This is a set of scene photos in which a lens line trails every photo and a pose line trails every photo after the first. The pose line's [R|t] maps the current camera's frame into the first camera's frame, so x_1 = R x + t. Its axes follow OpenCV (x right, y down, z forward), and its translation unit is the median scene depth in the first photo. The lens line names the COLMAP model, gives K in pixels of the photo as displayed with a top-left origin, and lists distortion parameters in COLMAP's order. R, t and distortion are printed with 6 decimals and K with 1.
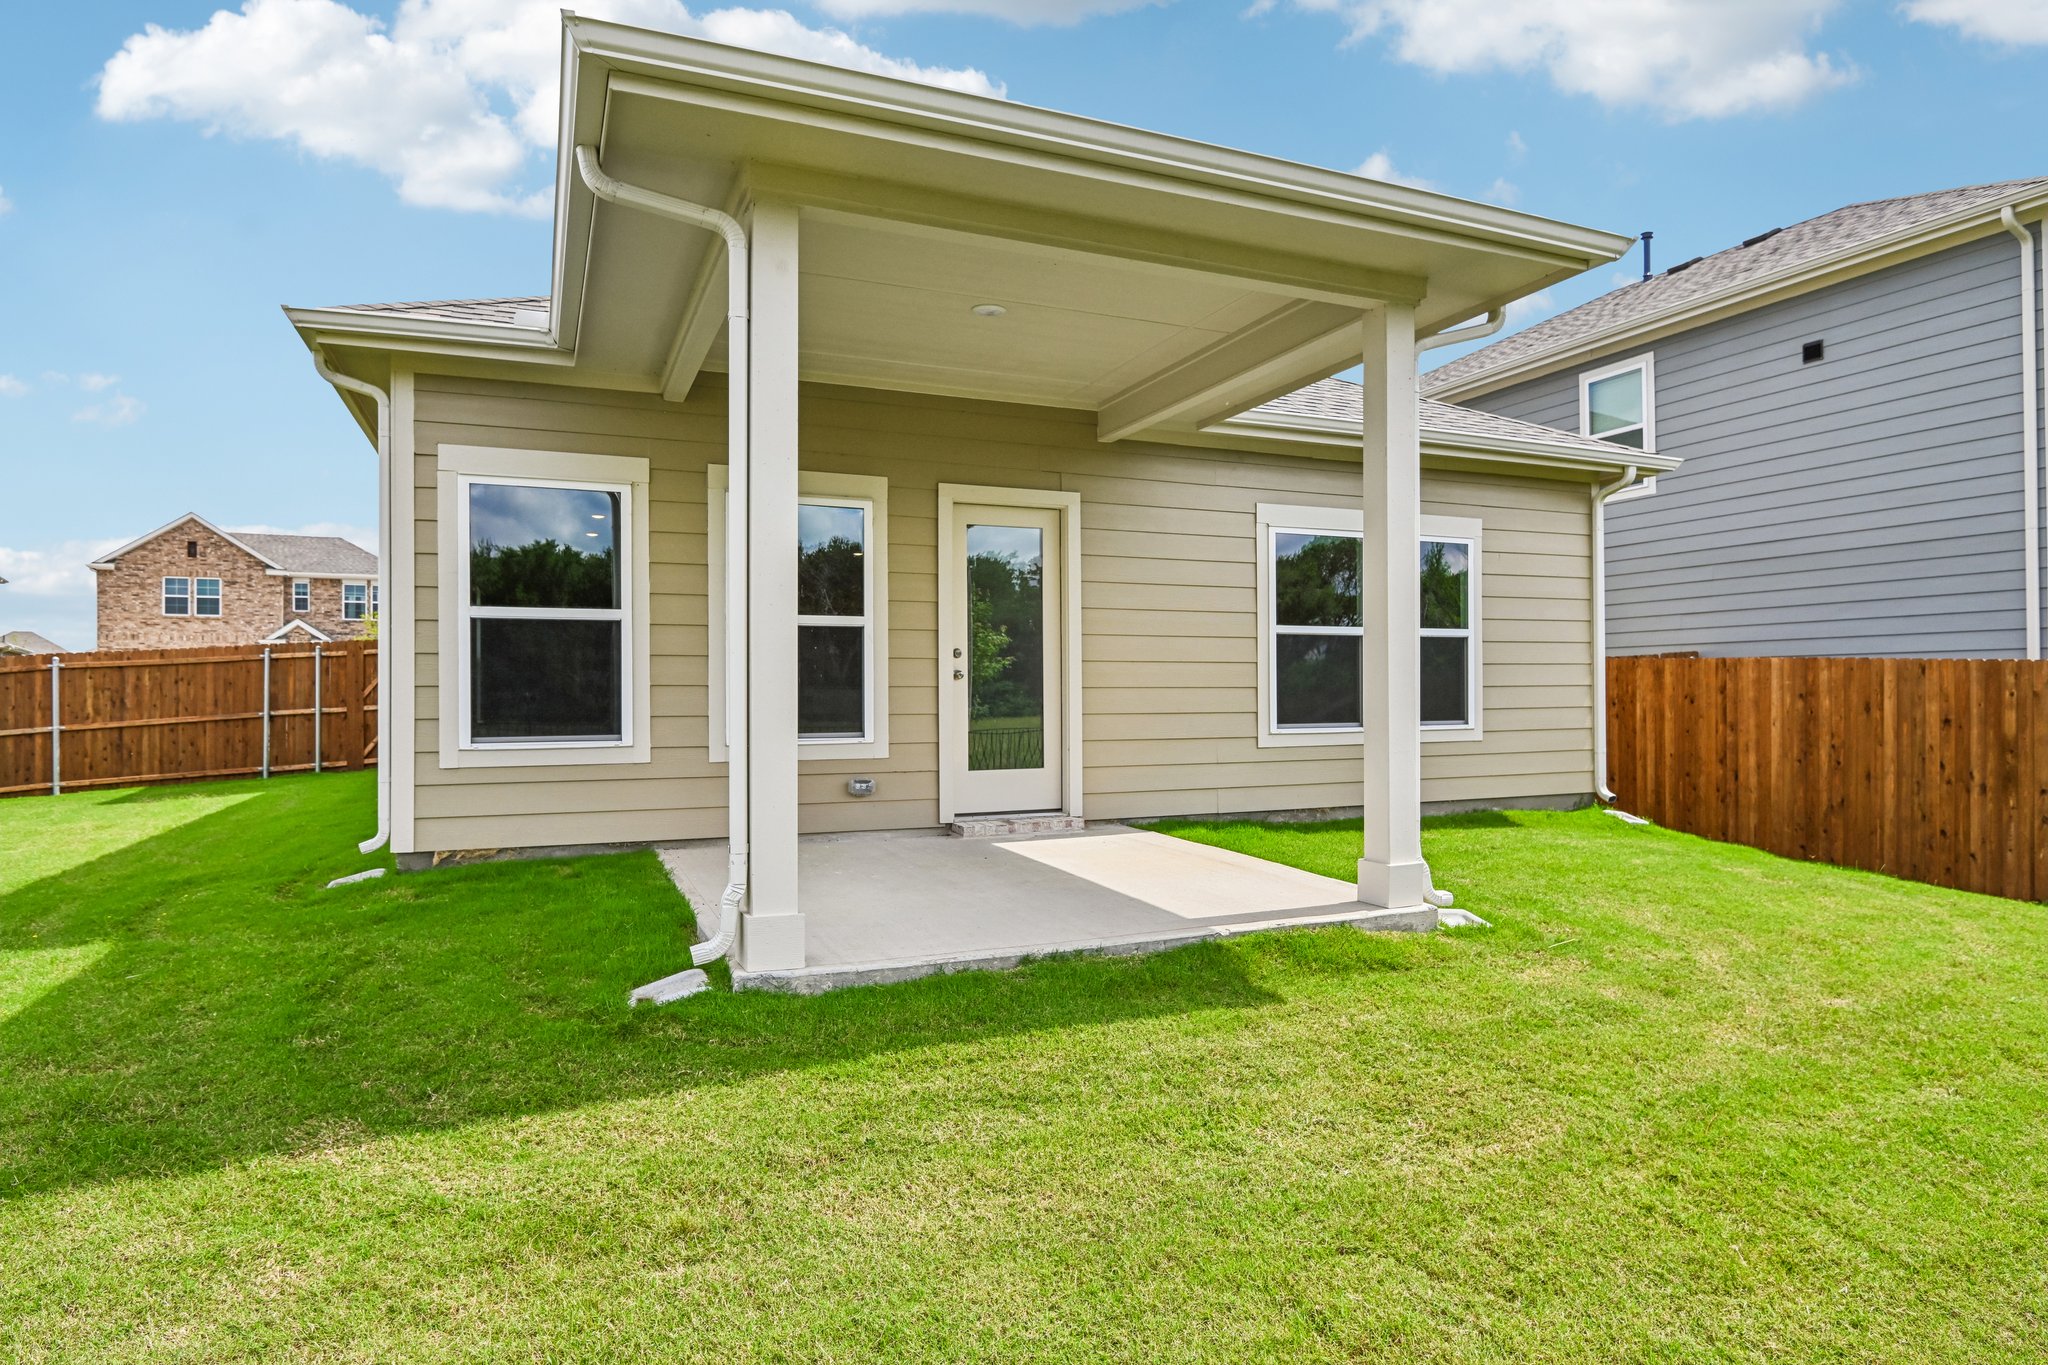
lens RADIAL K [[1147.1, 0, 1026.2], [0, 1147.1, 693.2], [0, 0, 1]] dist [-0.005061, -0.013612]
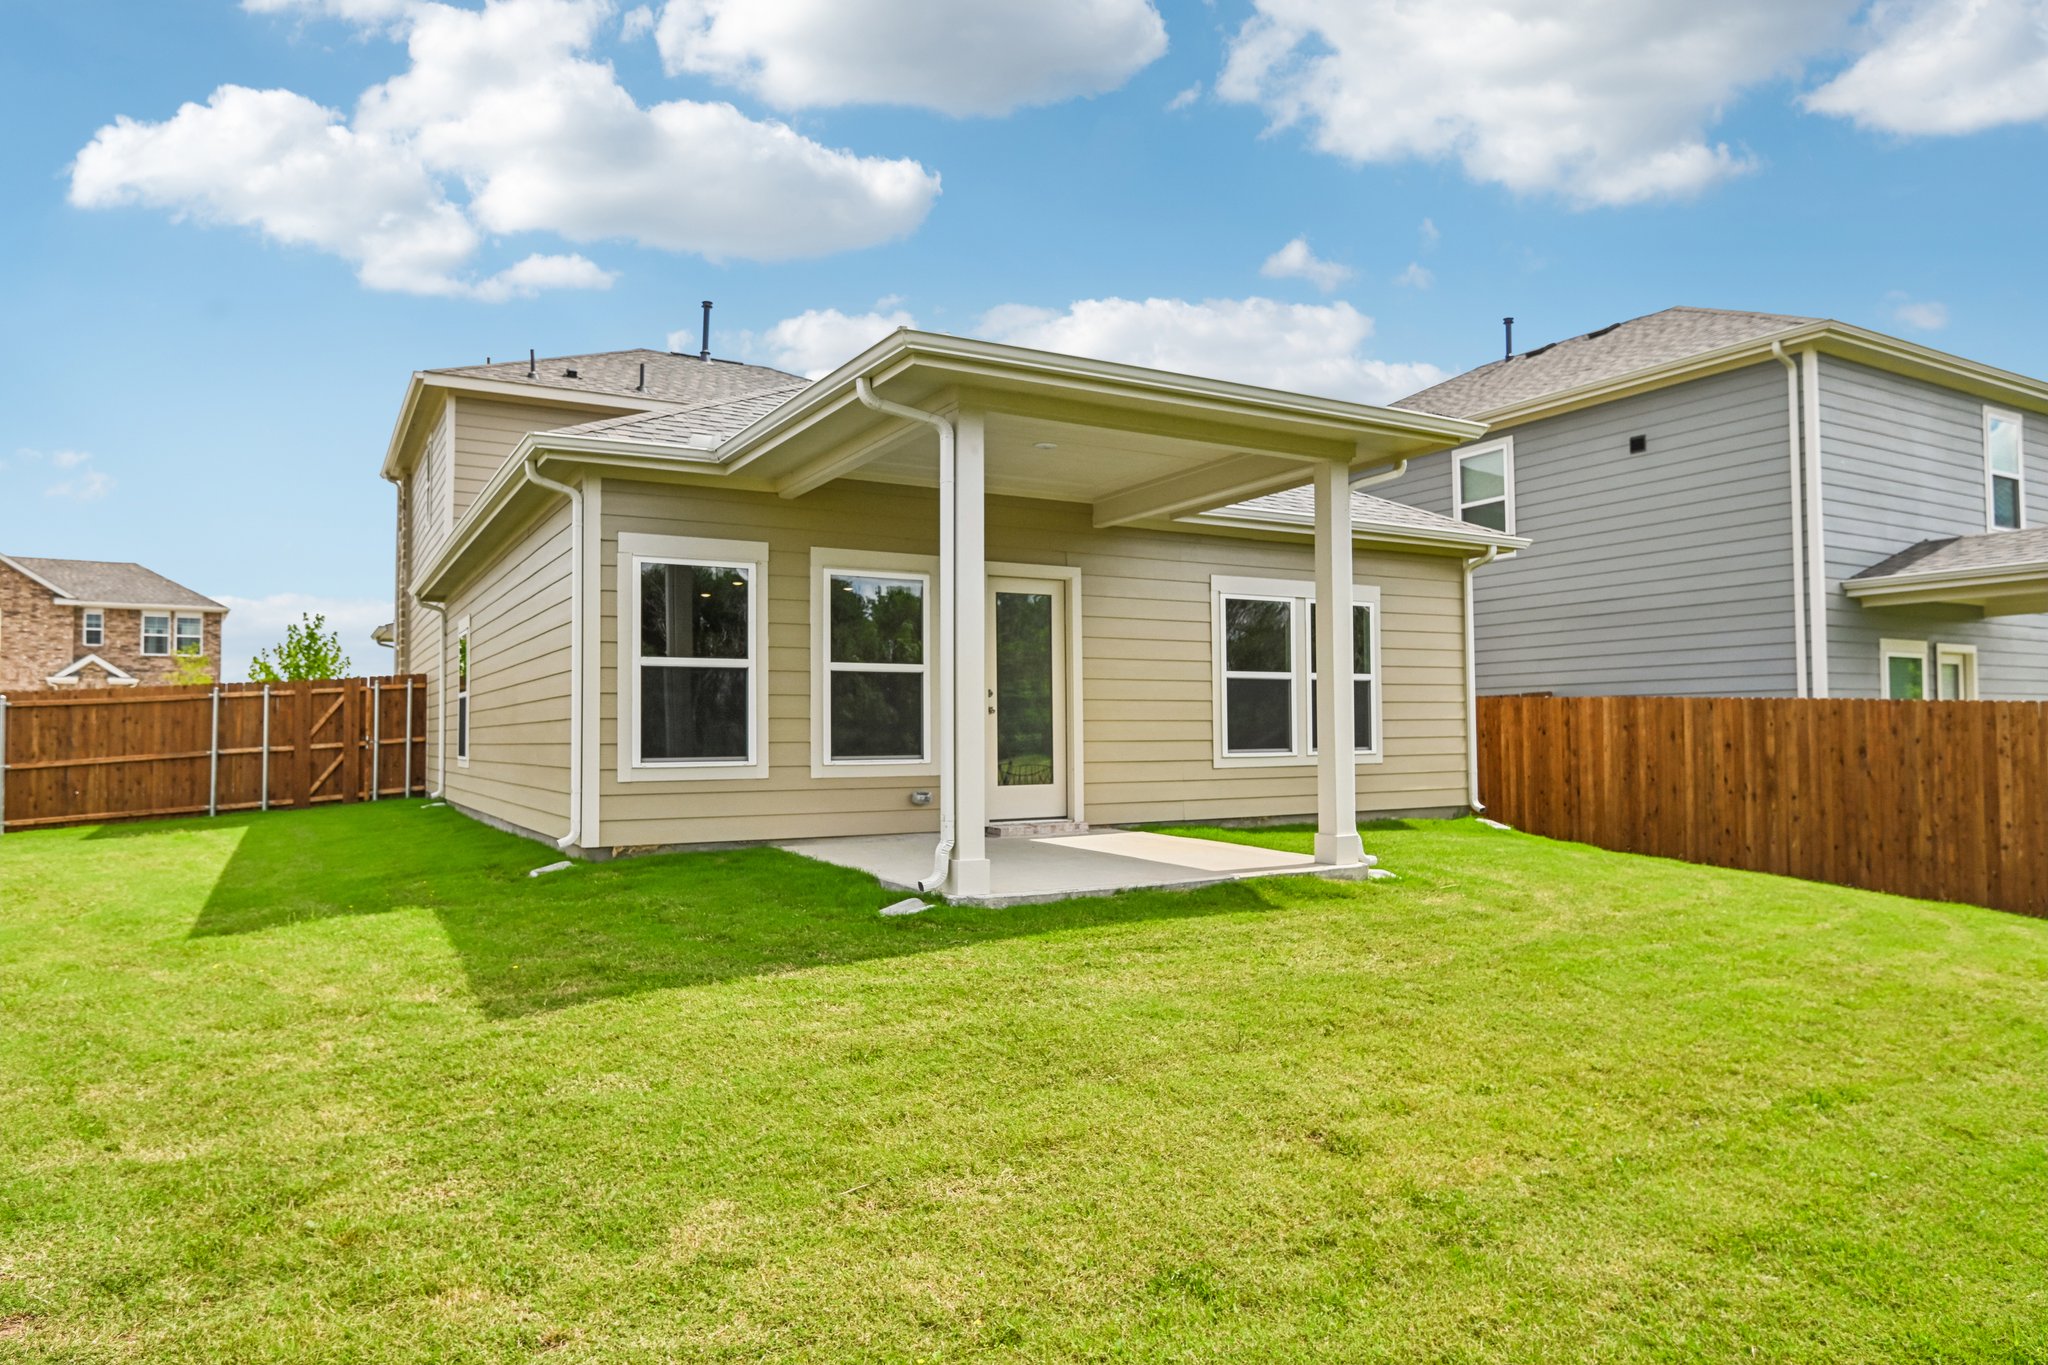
lens RADIAL K [[1257.7, 0, 1019.7], [0, 1257.7, 695.0], [0, 0, 1]] dist [-0.002409, -0.002635]
pose [[0.993129, 0.000340, 0.117021, -0.148858], [0.003529, 0.999454, -0.032850, 0.010246], [-0.116969, 0.033037, 0.992586, -0.304325]]
